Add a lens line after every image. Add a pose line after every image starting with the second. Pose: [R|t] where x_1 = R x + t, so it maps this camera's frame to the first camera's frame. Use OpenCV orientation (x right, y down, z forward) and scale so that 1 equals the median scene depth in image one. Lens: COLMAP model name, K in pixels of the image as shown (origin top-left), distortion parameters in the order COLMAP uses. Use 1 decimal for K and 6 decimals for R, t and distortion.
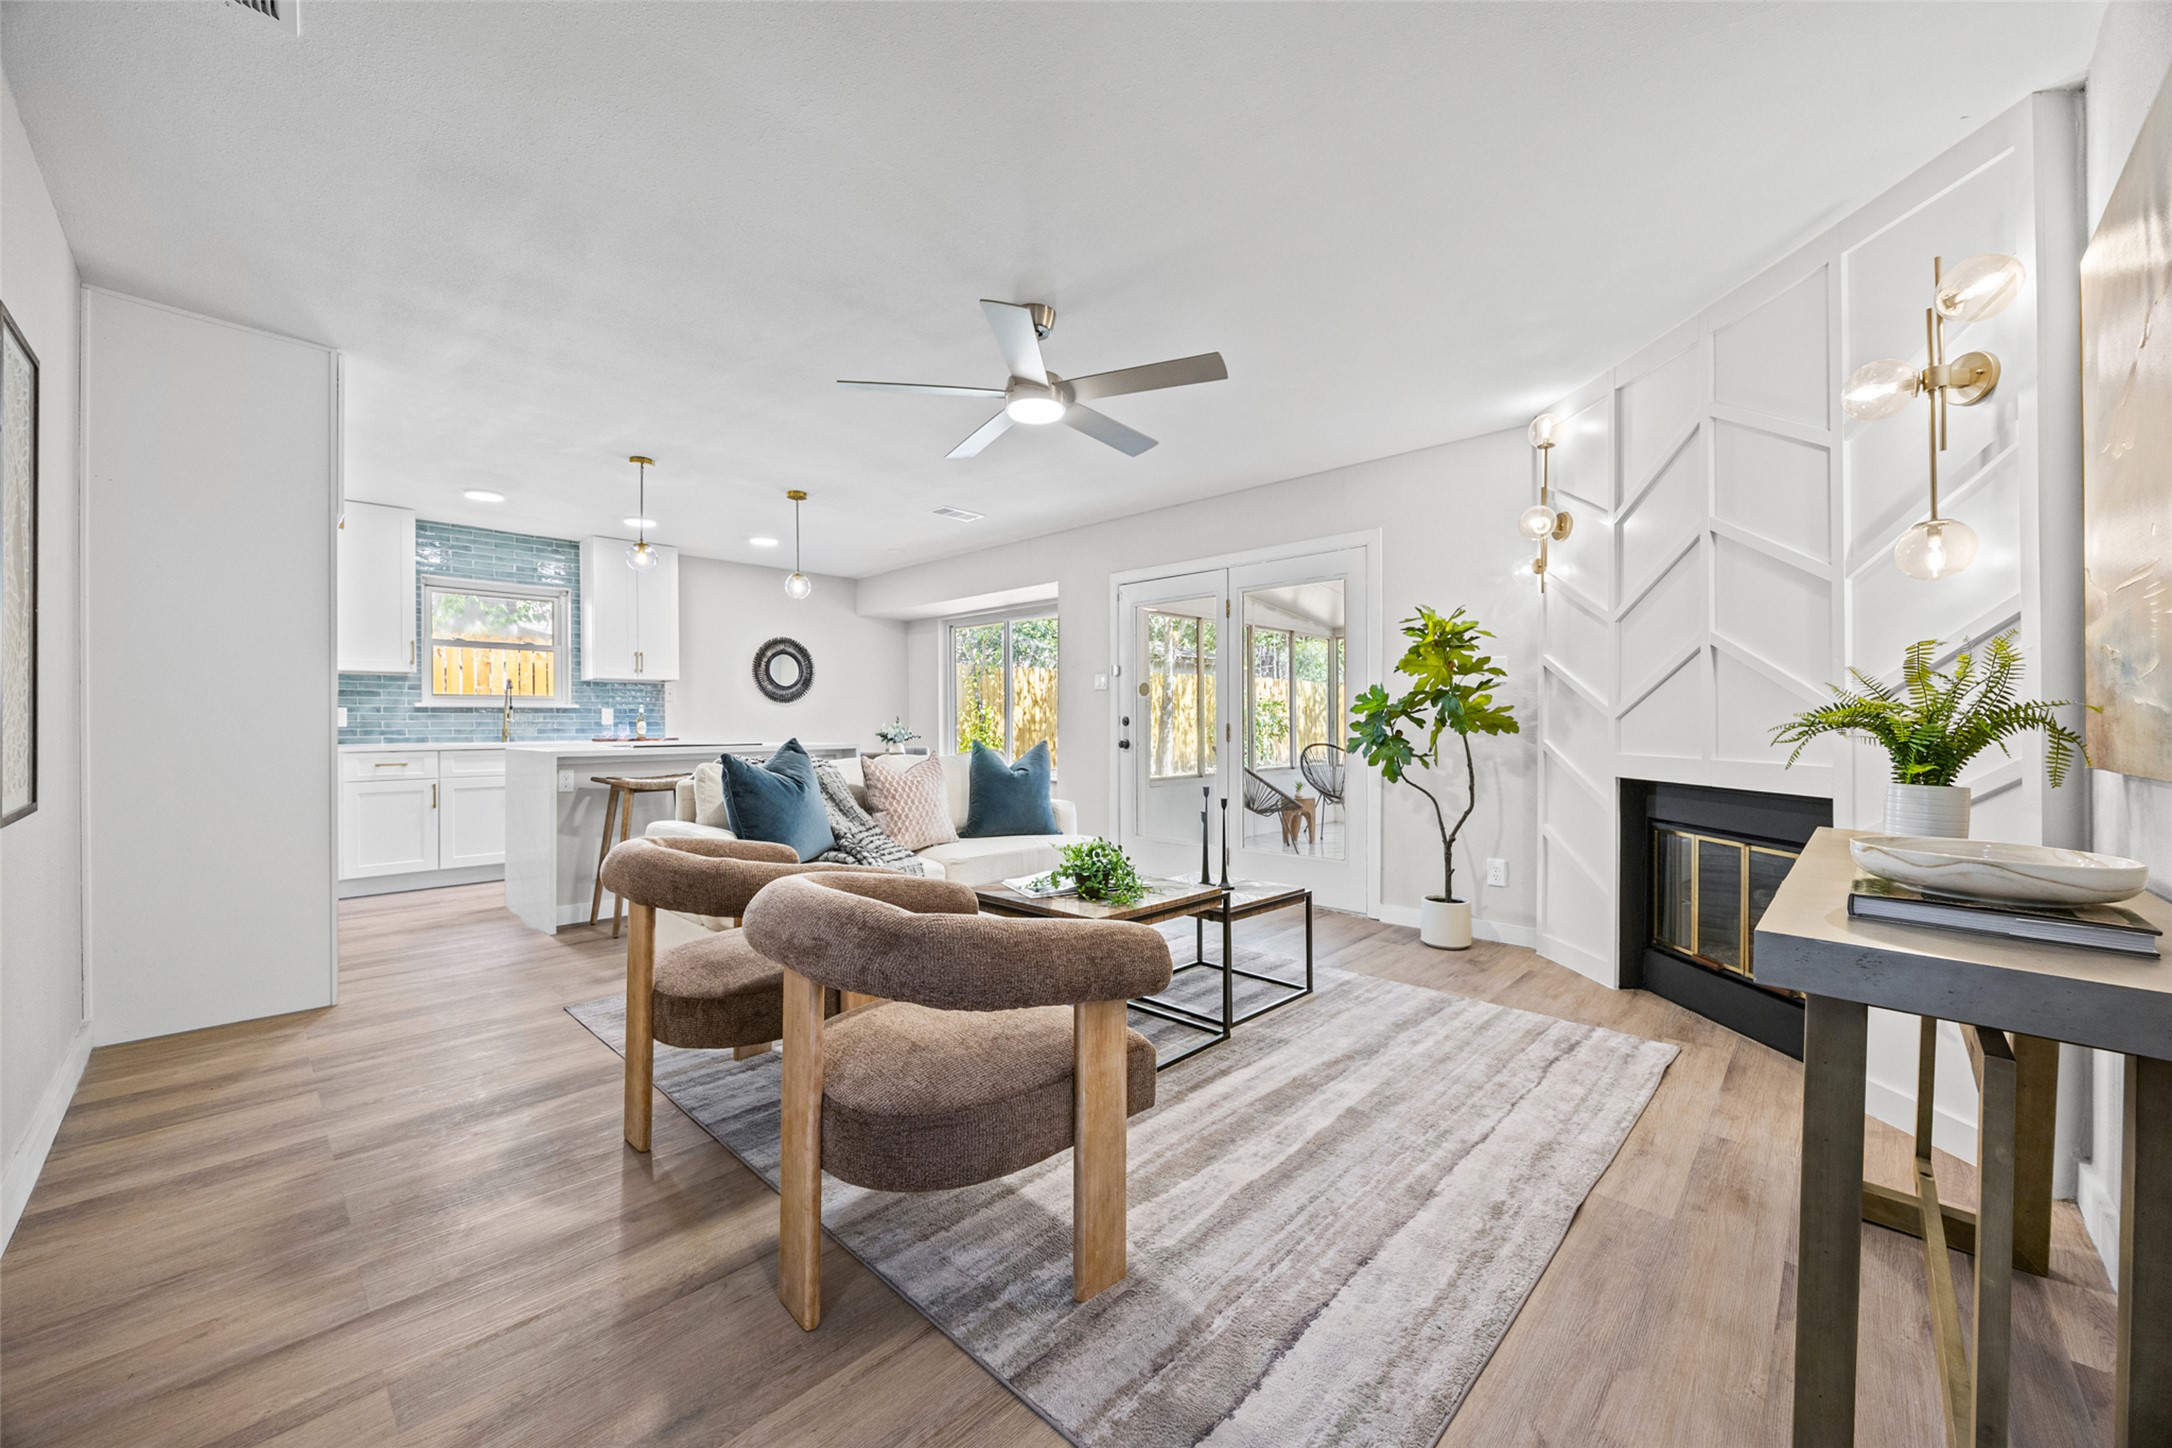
lens RADIAL K [[829.0, 0, 1084.2], [0, 829.0, 719.6], [0, 0, 1]] dist [-0.001082, -0.000045]
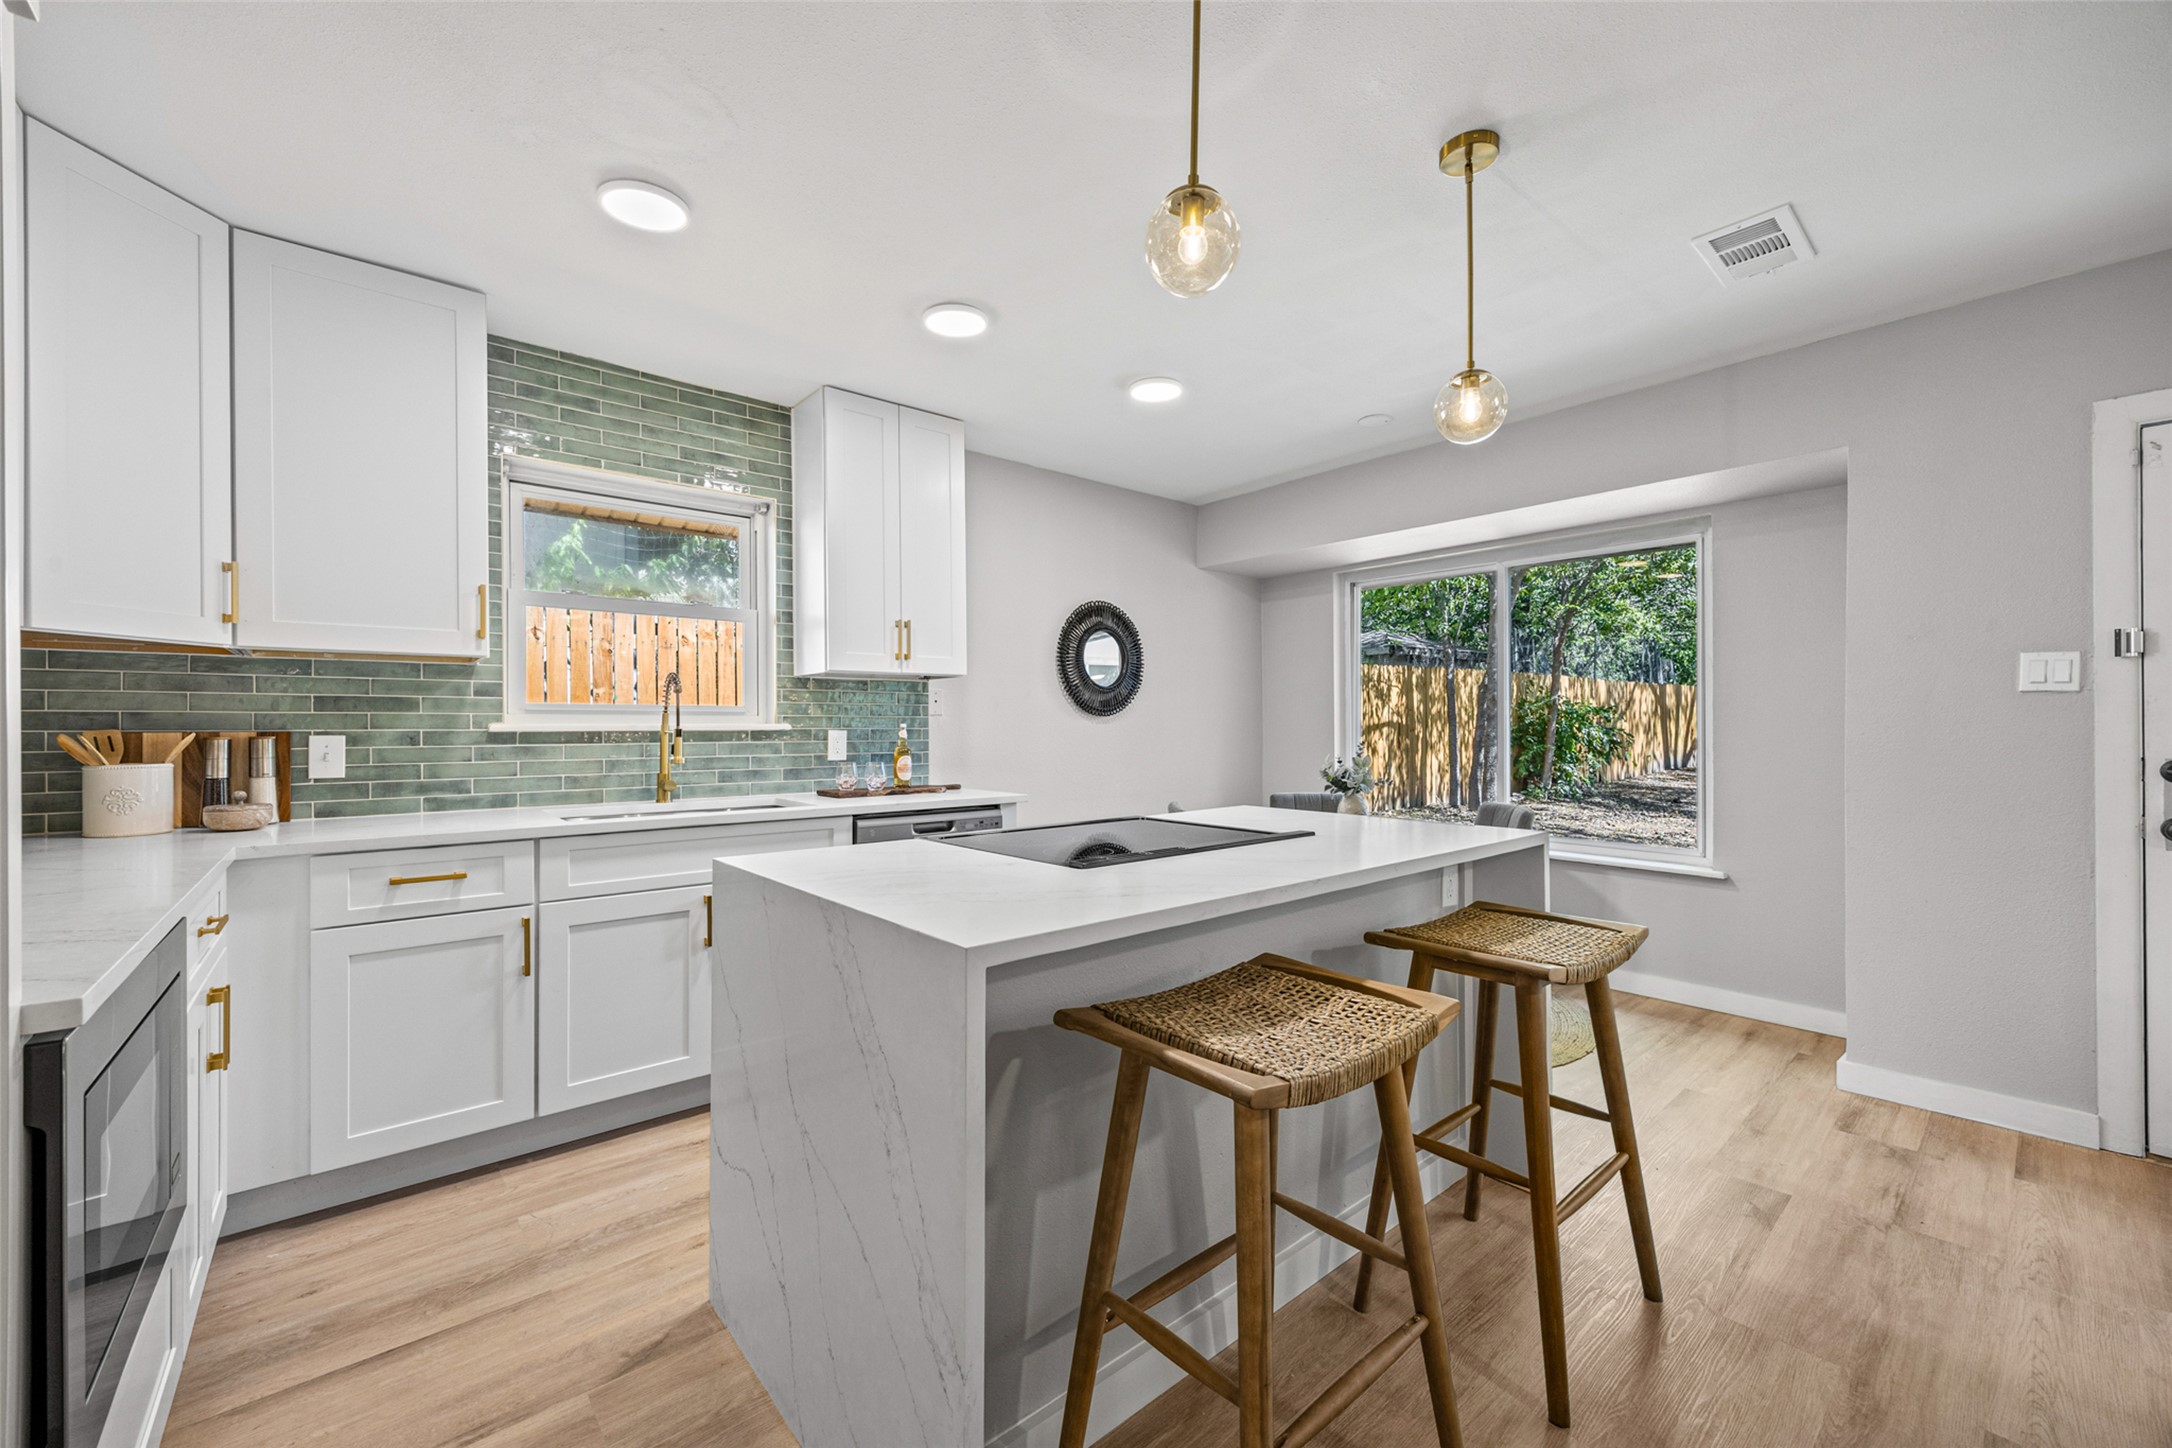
lens RADIAL K [[859.2, 0, 1086.0], [0, 859.2, 724.0], [0, 0, 1]] dist [0.001665, -0.000023]
pose [[0.995974, 0.000632, -0.089637, -0.420292], [-0.000389, 0.999996, 0.002730, -0.021111], [0.089638, -0.002685, 0.995971, 0.536633]]
